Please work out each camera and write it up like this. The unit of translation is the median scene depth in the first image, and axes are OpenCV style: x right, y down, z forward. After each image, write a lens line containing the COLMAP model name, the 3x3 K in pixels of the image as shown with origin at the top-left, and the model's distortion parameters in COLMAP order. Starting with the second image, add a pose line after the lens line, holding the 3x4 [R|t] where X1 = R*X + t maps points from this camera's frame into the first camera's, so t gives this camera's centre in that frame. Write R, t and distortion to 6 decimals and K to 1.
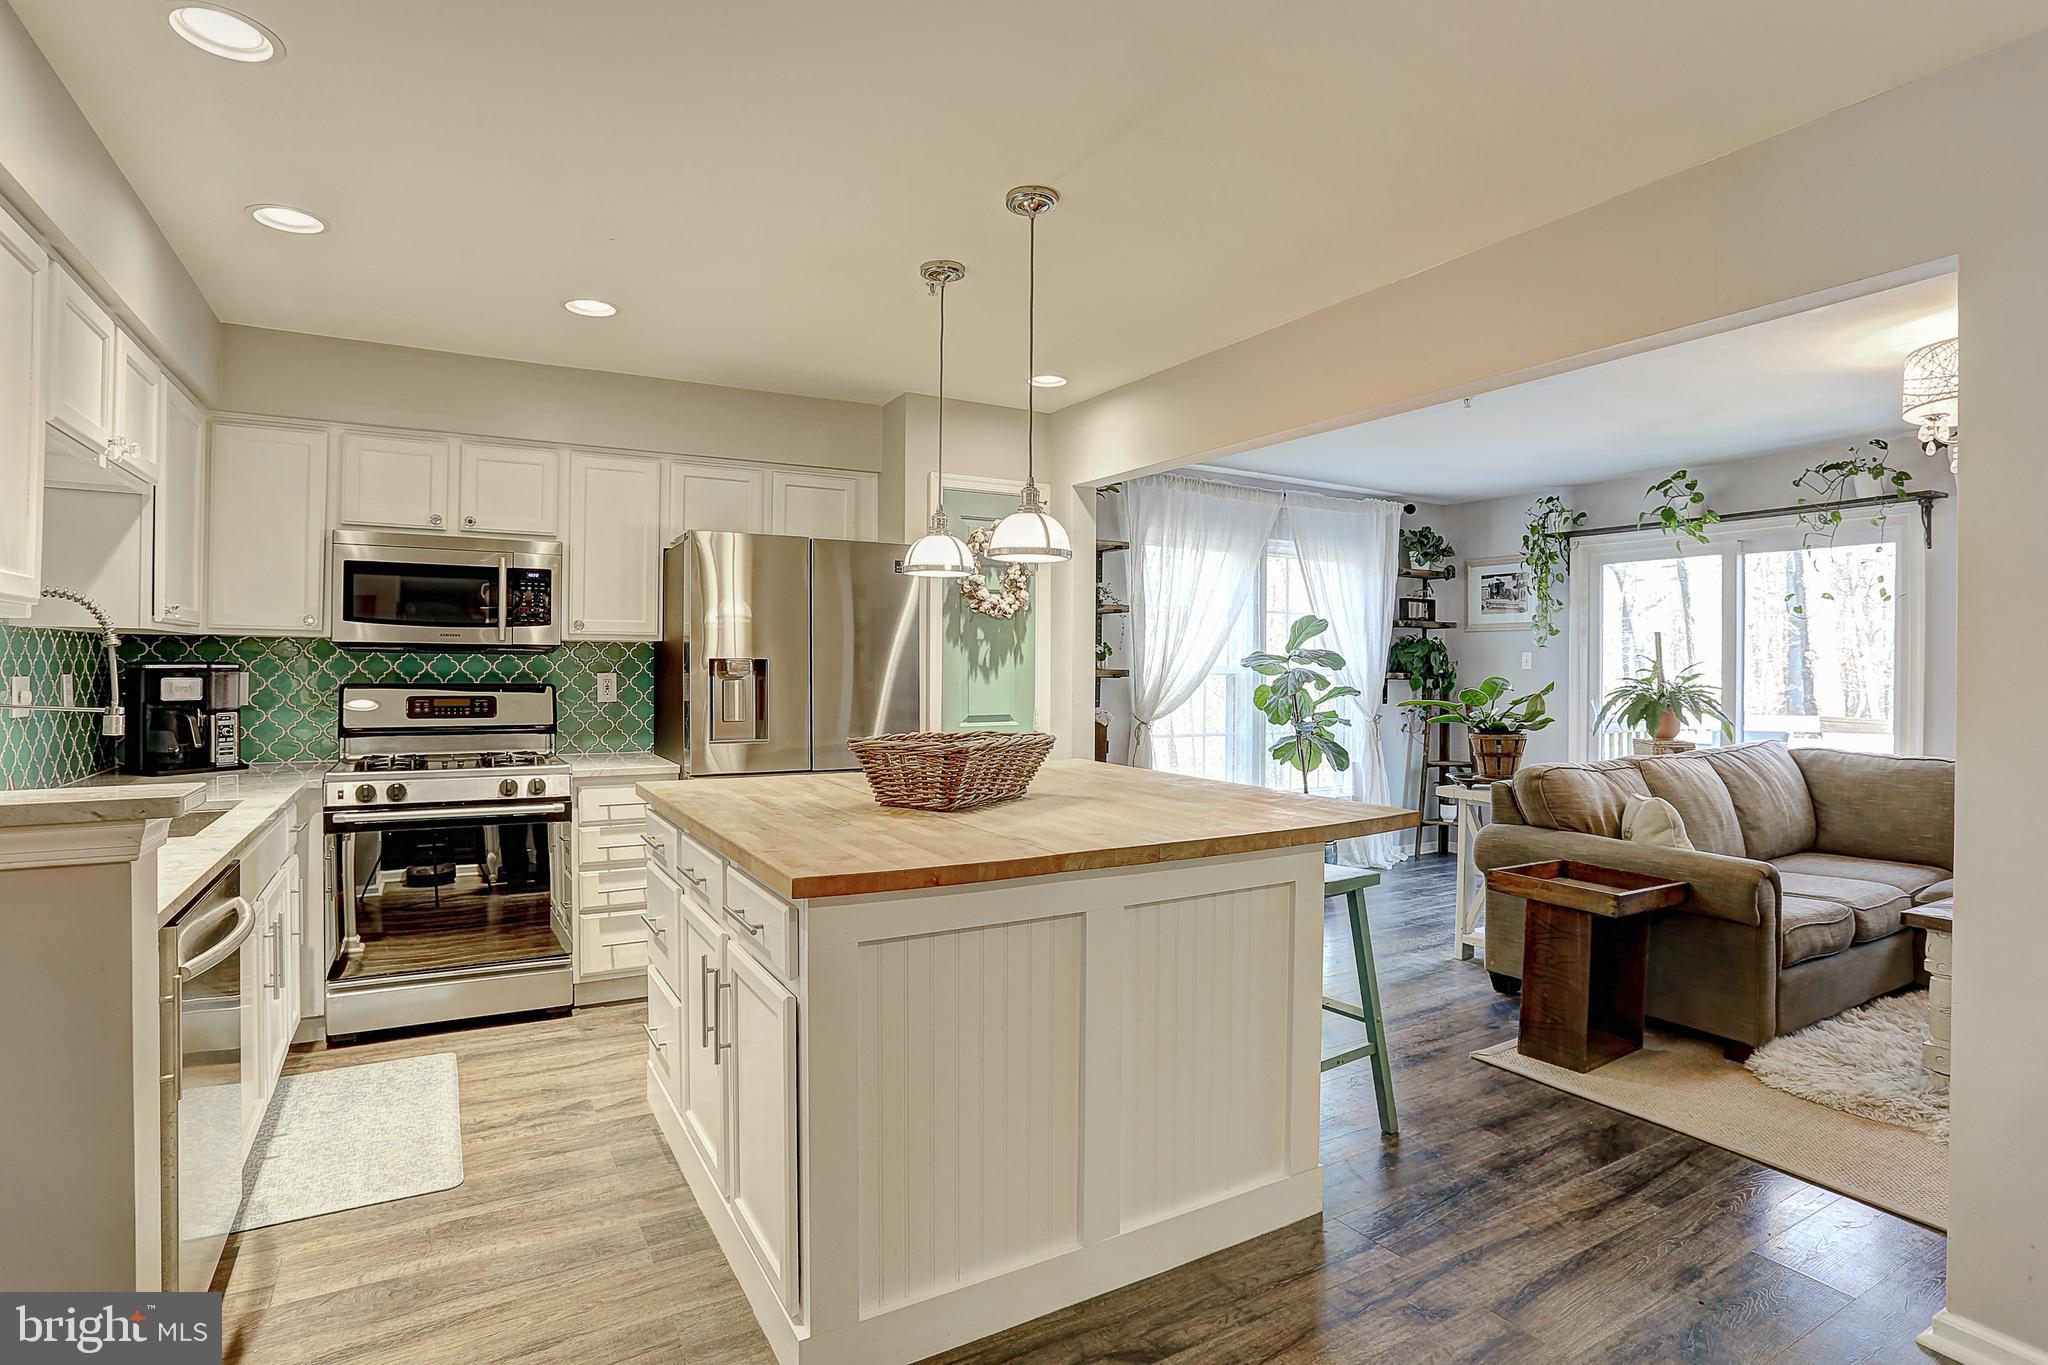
lens RADIAL K [[995.0, 0, 1020.8], [0, 995.0, 665.2], [0, 0, 1]] dist [0.000706, 0.000580]
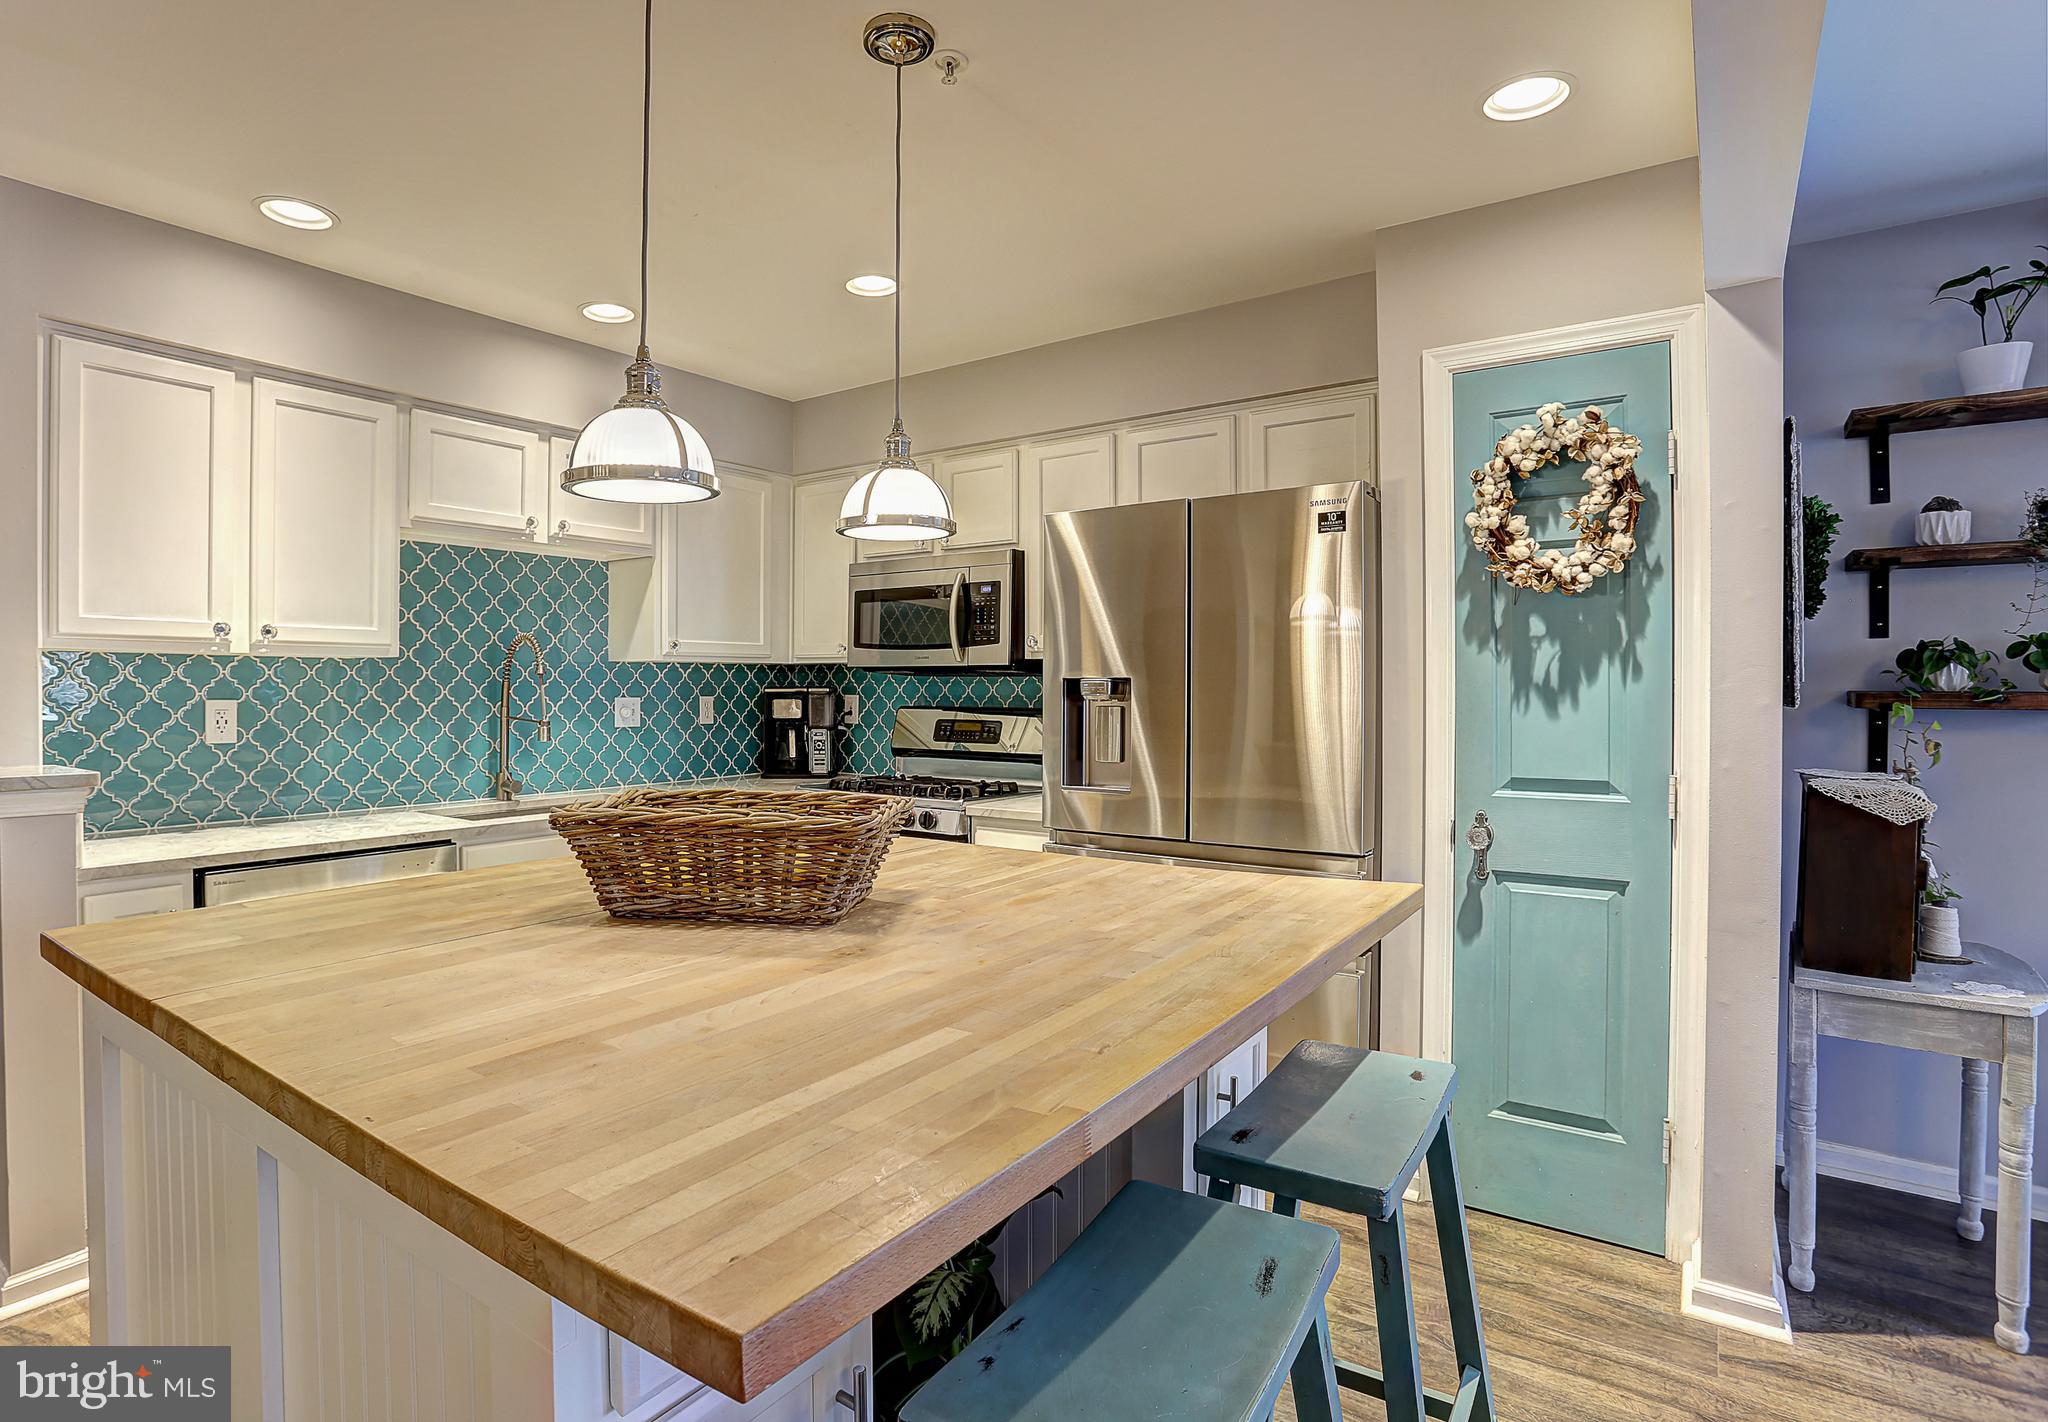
lens RADIAL K [[1096.9, 0, 1020.5], [0, 1096.9, 687.6], [0, 0, 1]] dist [-0.003767, -0.000479]
pose [[0.447144, -0.005752, -0.894444, 0.424729], [0.001379, 0.999983, -0.005741, 0.005450], [0.894461, 0.001333, 0.447144, 0.574603]]
